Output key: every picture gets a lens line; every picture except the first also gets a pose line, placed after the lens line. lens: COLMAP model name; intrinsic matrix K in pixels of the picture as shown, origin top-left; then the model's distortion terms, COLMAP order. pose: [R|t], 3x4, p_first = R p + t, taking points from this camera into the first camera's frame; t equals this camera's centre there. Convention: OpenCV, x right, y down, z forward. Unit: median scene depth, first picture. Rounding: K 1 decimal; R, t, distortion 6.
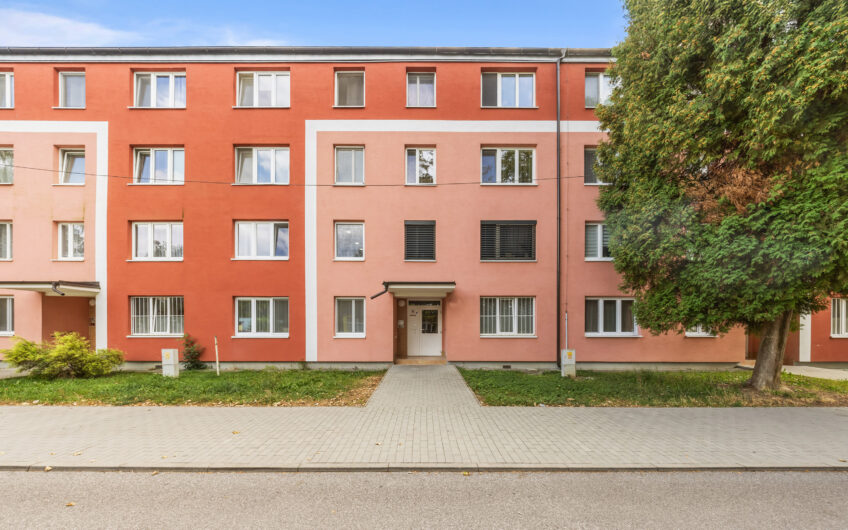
lens RADIAL K [[261.3, 0, 424.0], [0, 261.3, 330.0], [0, 0, 1]] dist [-0.000315, 0.000037]
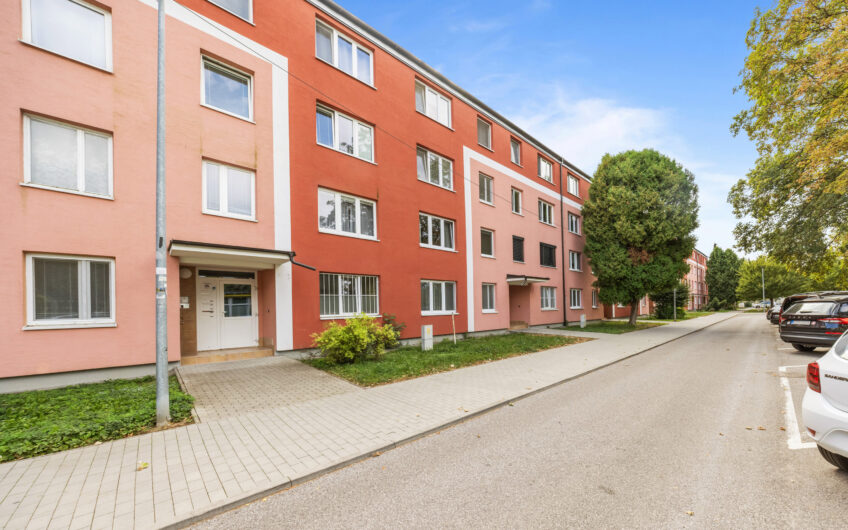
lens RADIAL K [[310.0, 0, 423.5], [0, 310.0, 304.5], [0, 0, 1]] dist [0.000175, -0.000102]
pose [[0.746364, -0.007617, 0.665494, -1.542639], [0.020674, 0.999717, -0.011744, -0.002343], [-0.665217, 0.022524, 0.746310, 0.004247]]
